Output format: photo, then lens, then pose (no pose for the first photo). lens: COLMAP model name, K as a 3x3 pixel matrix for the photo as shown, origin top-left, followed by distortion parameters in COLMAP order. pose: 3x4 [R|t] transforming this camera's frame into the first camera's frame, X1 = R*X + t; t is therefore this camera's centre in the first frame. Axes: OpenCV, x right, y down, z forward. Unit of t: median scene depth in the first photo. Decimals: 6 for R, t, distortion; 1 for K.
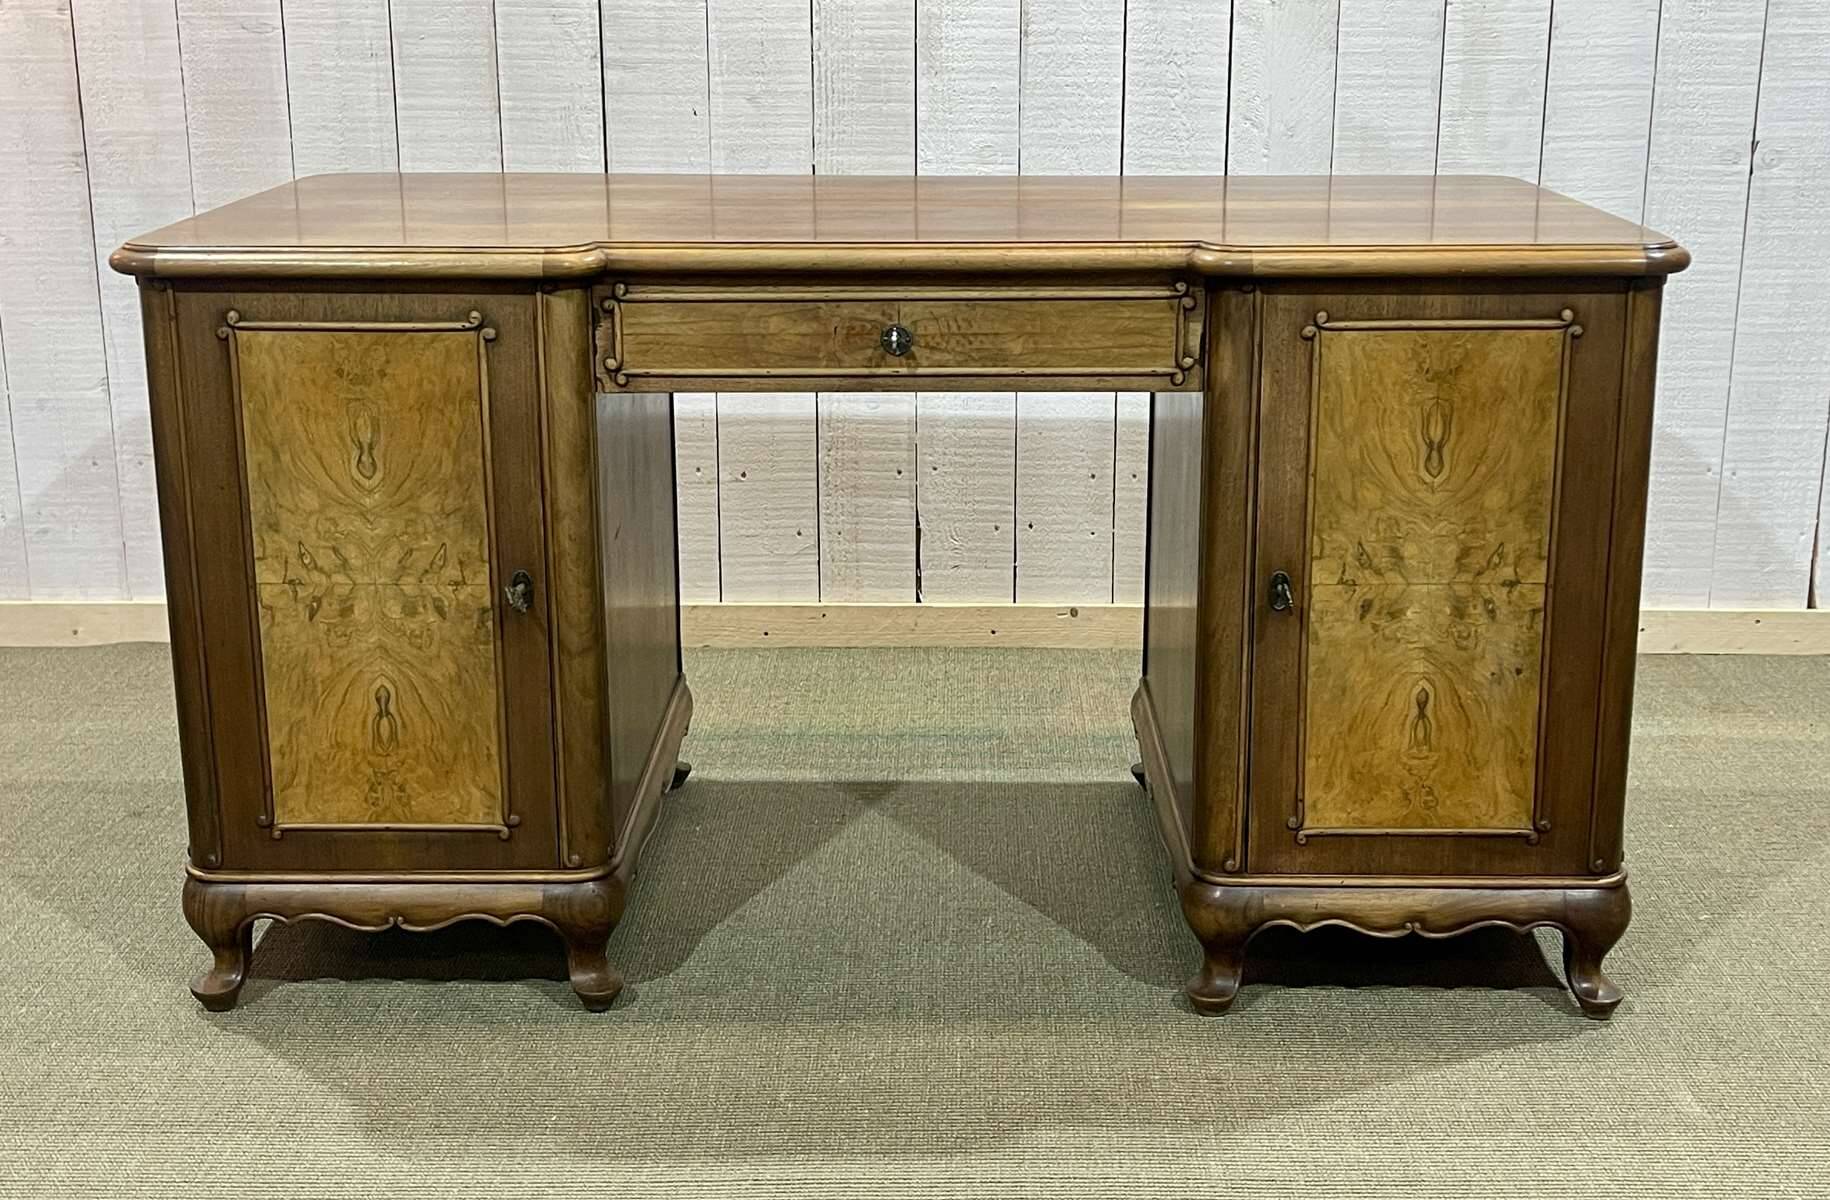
lens RADIAL K [[2367.3, 0, 925.1], [0, 2367.3, 603.6], [0, 0, 1]] dist [0.143936, -0.496342]
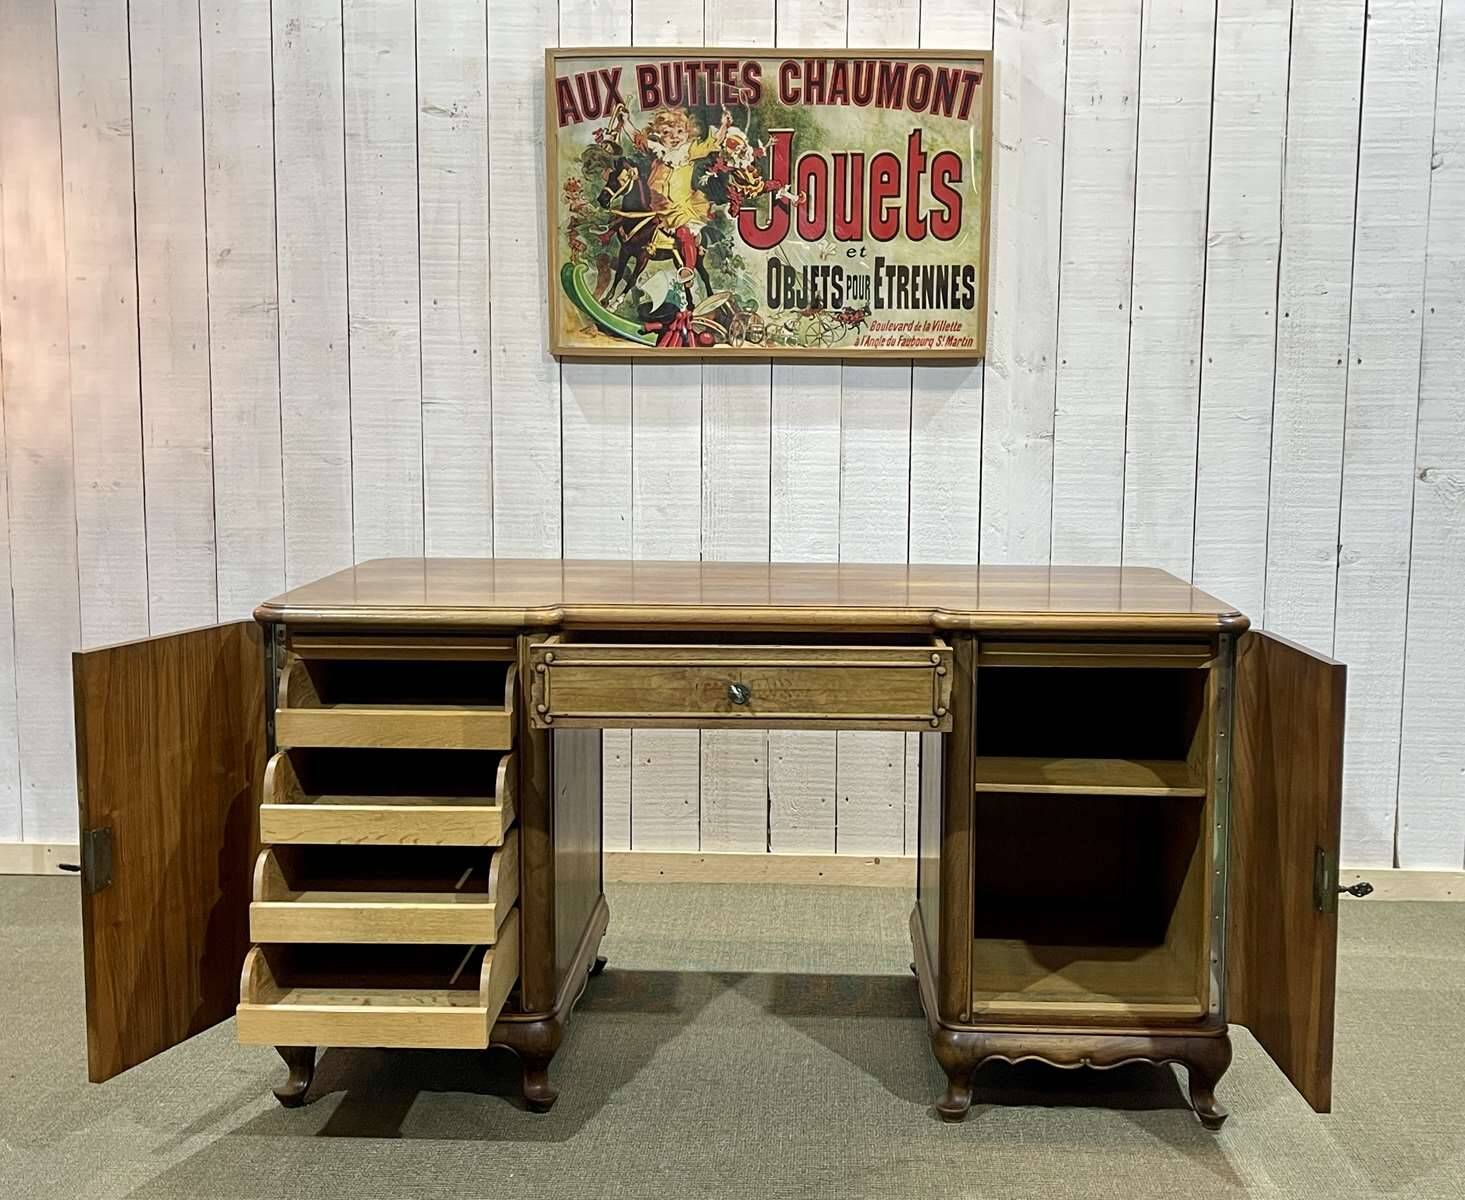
lens RADIAL K [[1864.9, 0, 746.5], [0, 1864.9, 596.4], [0, 0, 1]] dist [0.158816, -0.559817]
pose [[0.999548, 0.011058, -0.027954, 0.015241], [-0.015216, 0.988076, -0.153215, 0.021988], [0.025926, 0.153571, 0.987797, -0.156400]]
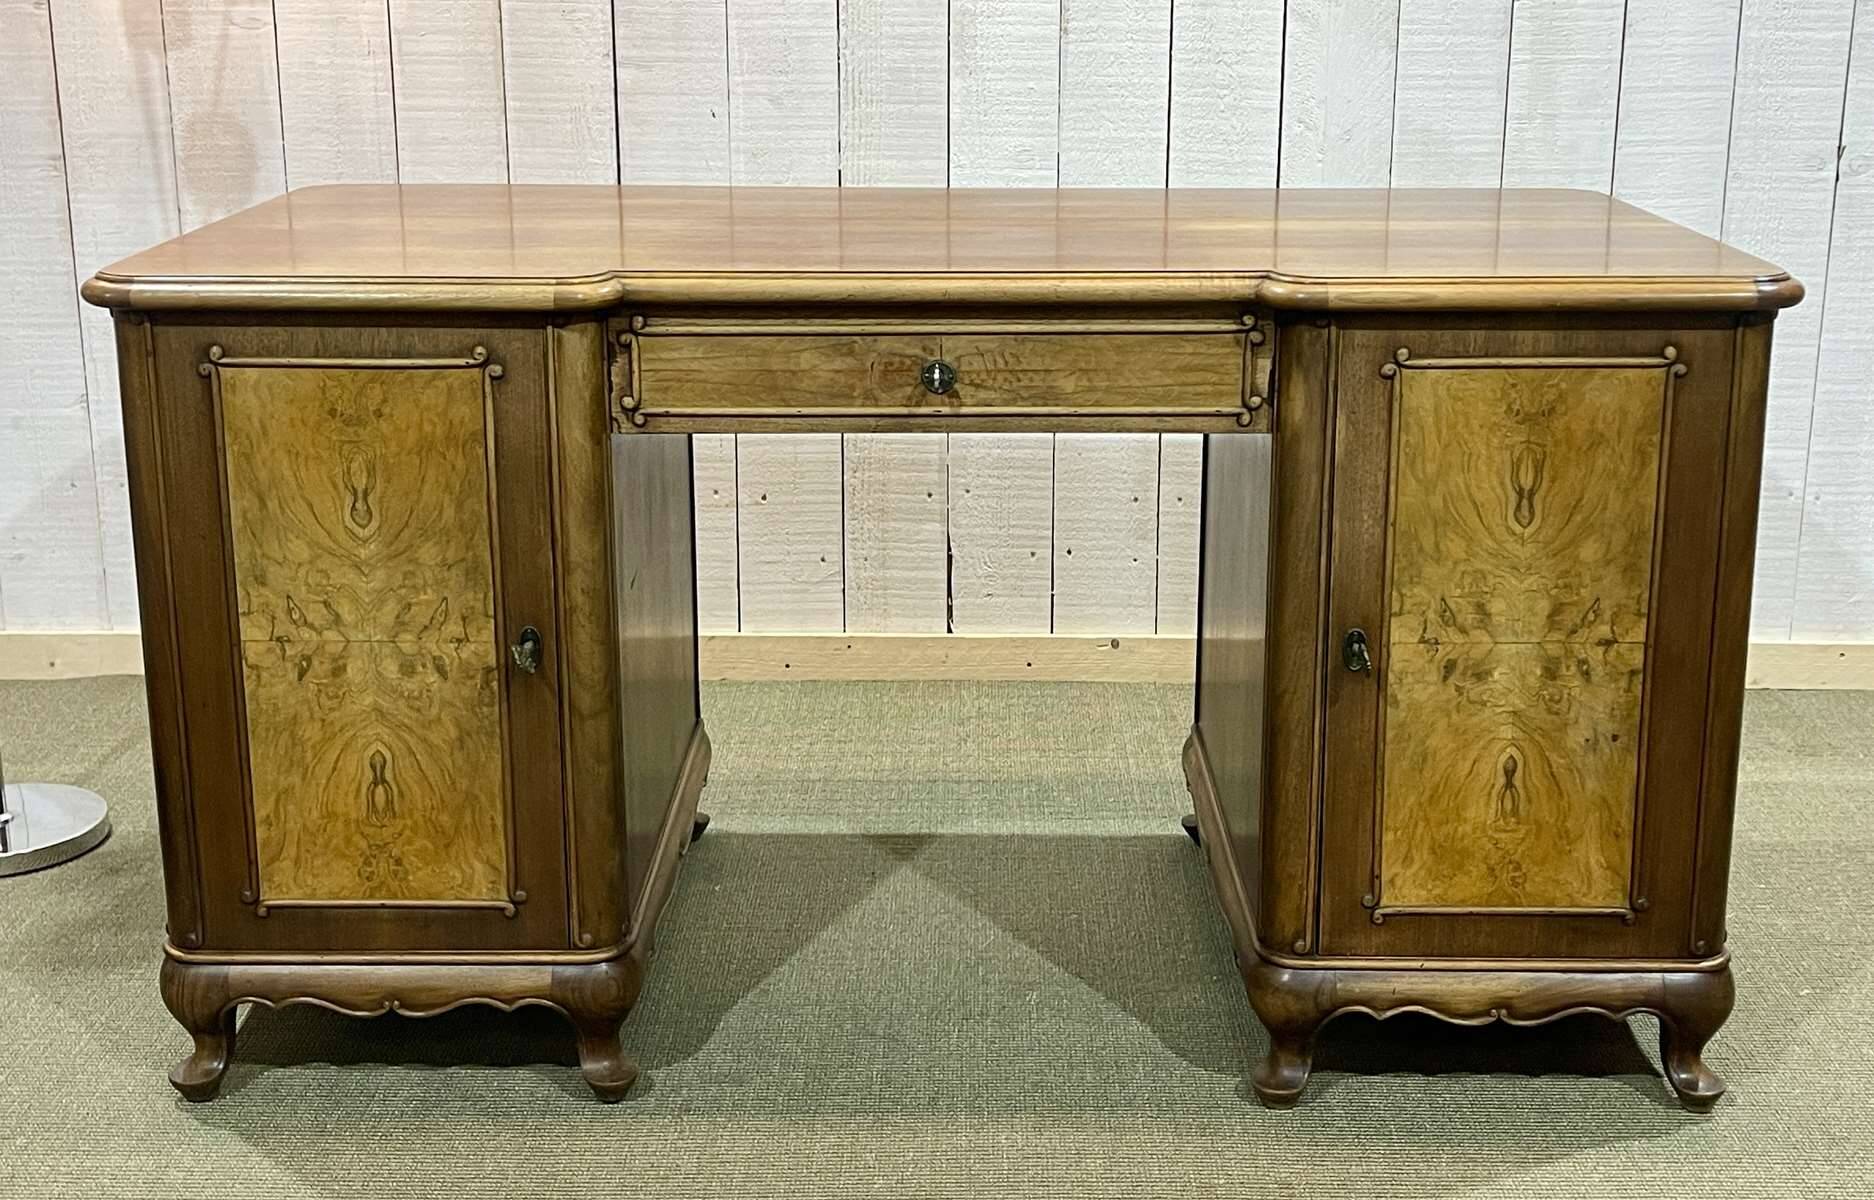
lens RADIAL K [[2427.0, 0, 943.1], [0, 2427.0, 575.8], [0, 0, 1]] dist [0.134237, -0.458406]
pose [[0.999997, 0.001053, 0.002310, -0.008398], [-0.001040, 0.999985, -0.005392, -0.019749], [-0.002316, 0.005389, 0.999983, 0.040065]]
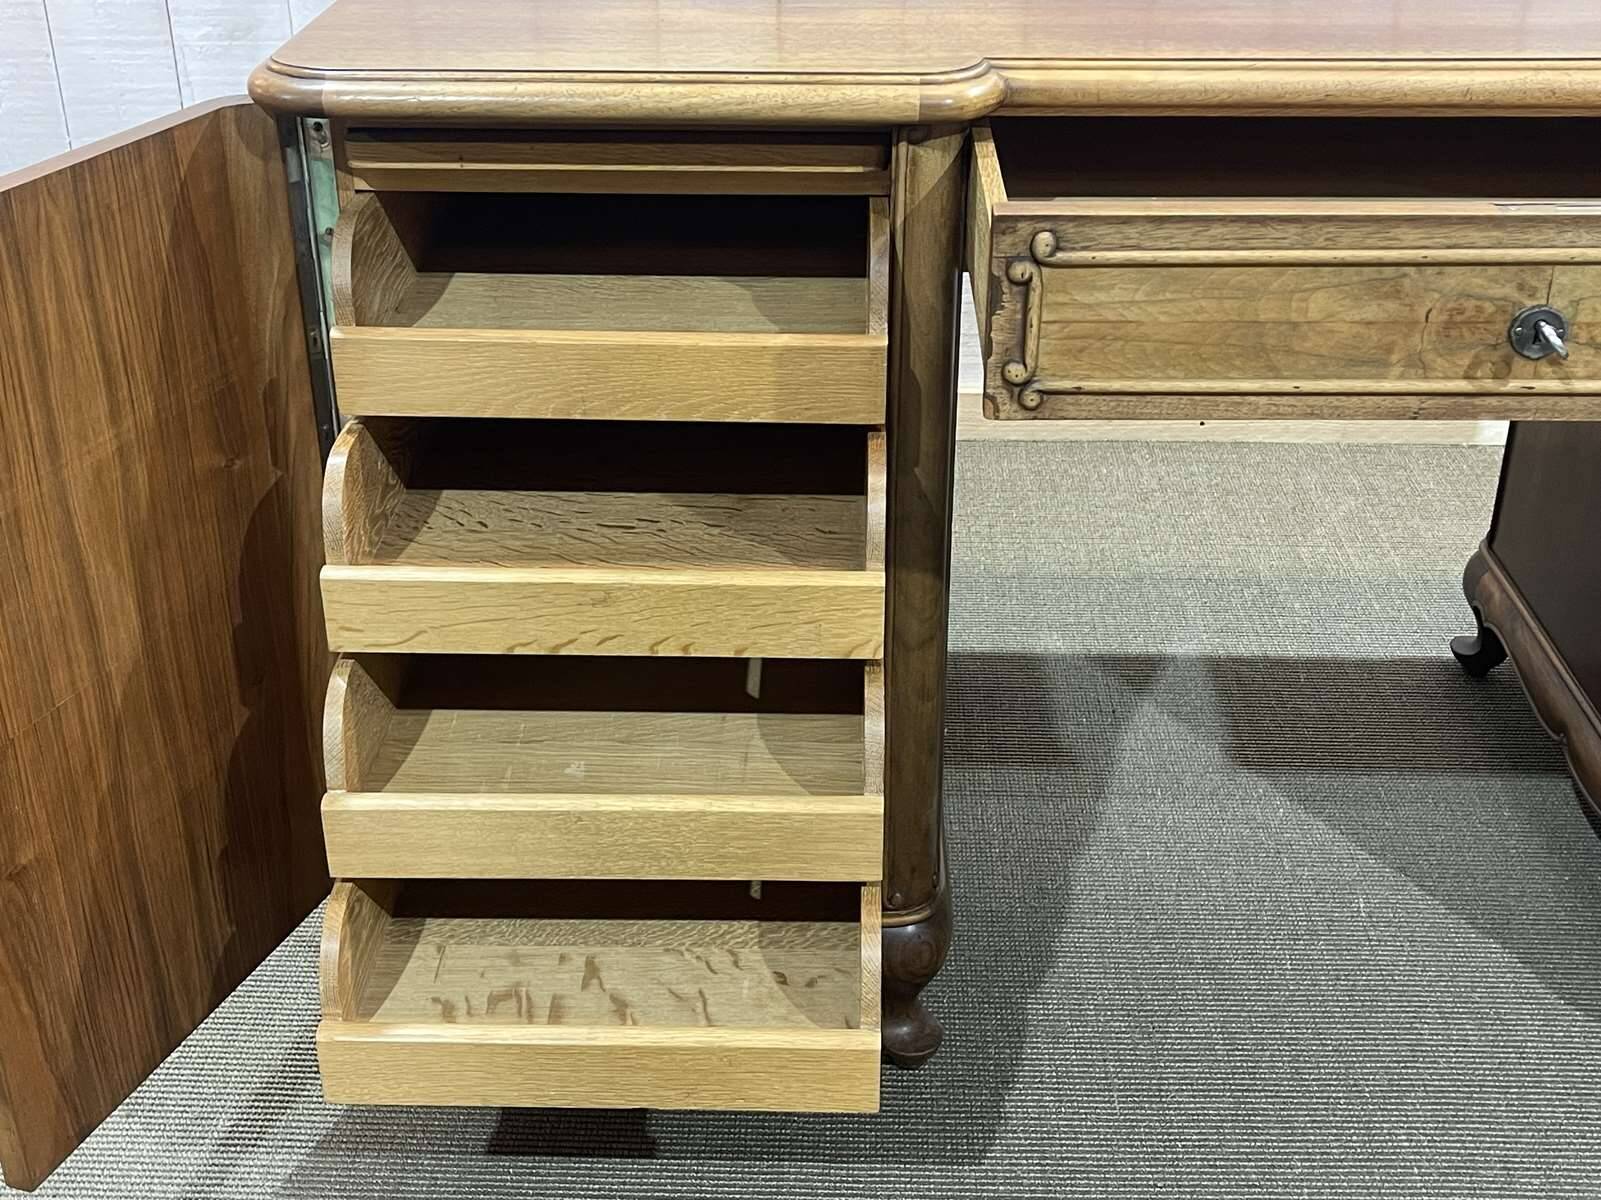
lens RADIAL K [[1974.1, 0, 795.9], [0, 1974.1, 629.1], [0, 0, 1]] dist [0.138612, -0.431732]
pose [[0.999885, 0.008929, -0.012273, -0.122385], [-0.006073, 0.976465, 0.215591, -0.078212], [0.013909, -0.215491, 0.976407, 0.290623]]
